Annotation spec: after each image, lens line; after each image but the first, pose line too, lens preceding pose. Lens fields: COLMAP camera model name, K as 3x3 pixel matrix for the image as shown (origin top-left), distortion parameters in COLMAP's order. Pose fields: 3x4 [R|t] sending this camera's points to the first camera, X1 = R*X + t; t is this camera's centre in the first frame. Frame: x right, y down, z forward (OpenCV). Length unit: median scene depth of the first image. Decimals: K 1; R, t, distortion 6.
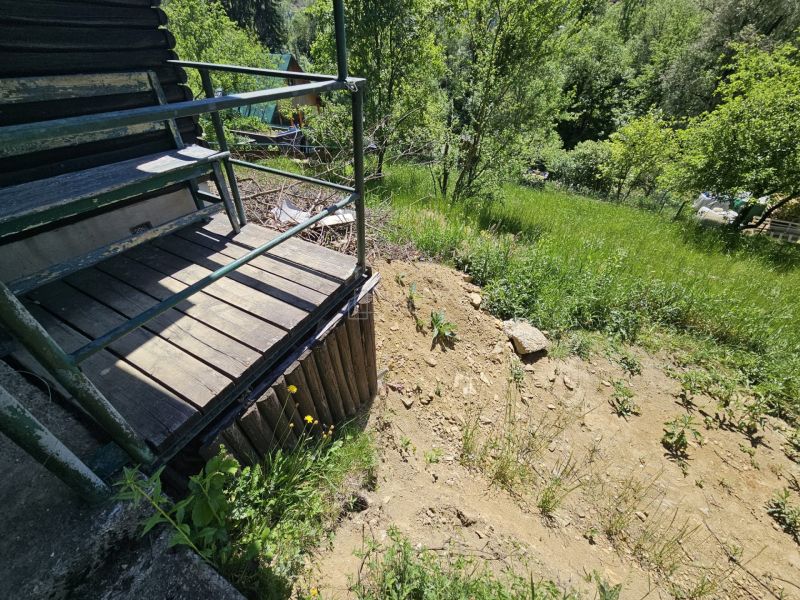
lens RADIAL K [[330.4, 0, 401.9], [0, 330.4, 302.6], [0, 0, 1]] dist [-0.002348, -0.000321]
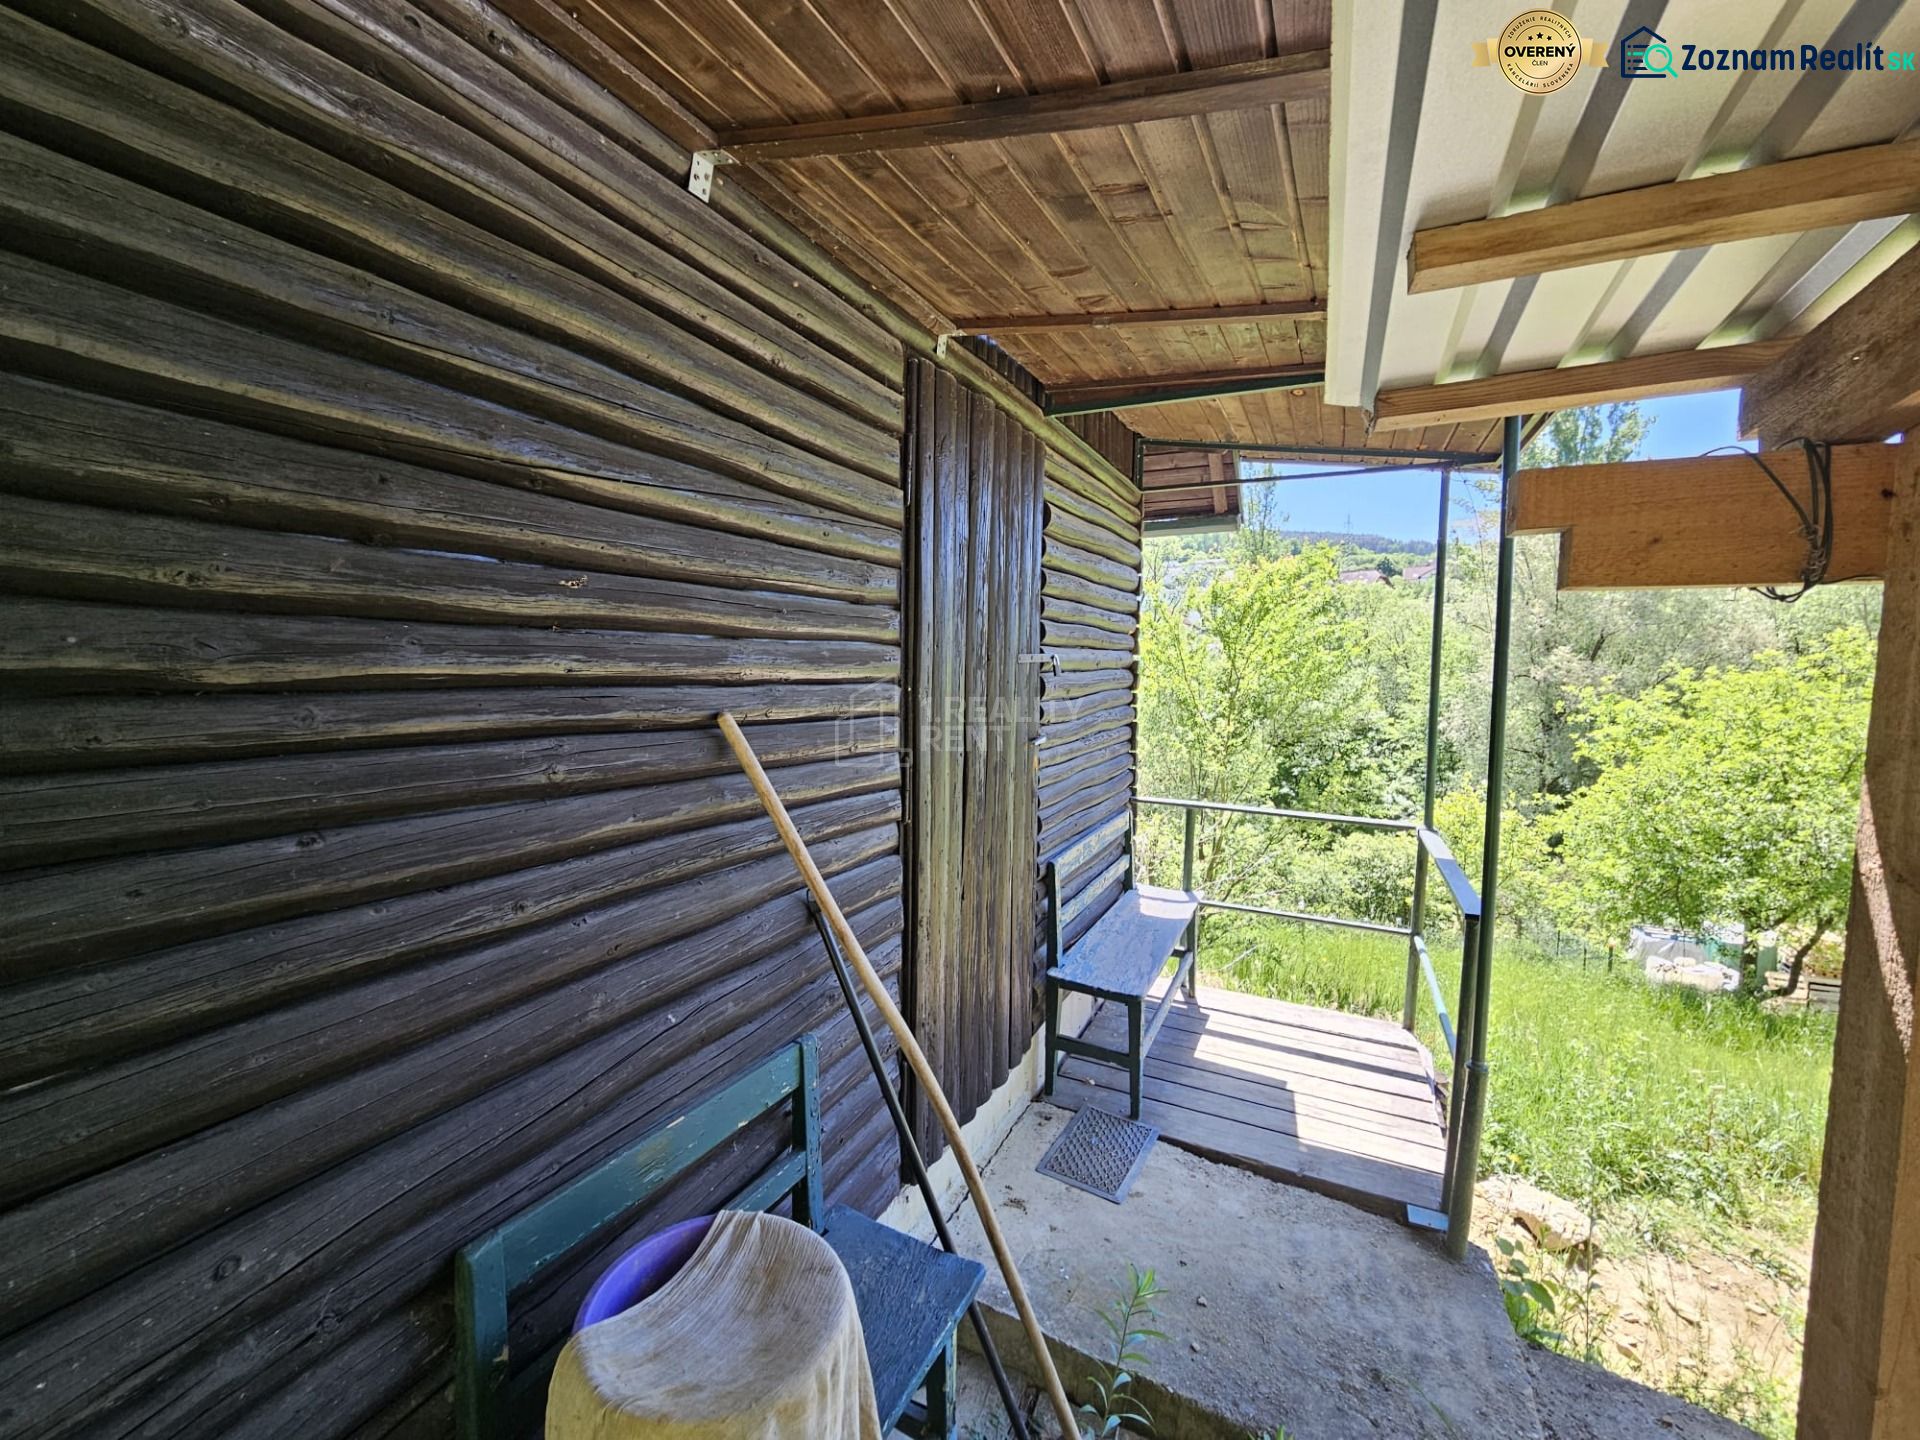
lens RADIAL K [[793.0, 0, 960.9], [0, 793.0, 727.8], [0, 0, 1]] dist [-0.002348, -0.000321]
pose [[0.998497, -0.012603, 0.053336, -0.216374], [0.040219, 0.829615, -0.556885, 0.048093], [-0.037230, 0.558193, 0.828875, -0.145069]]
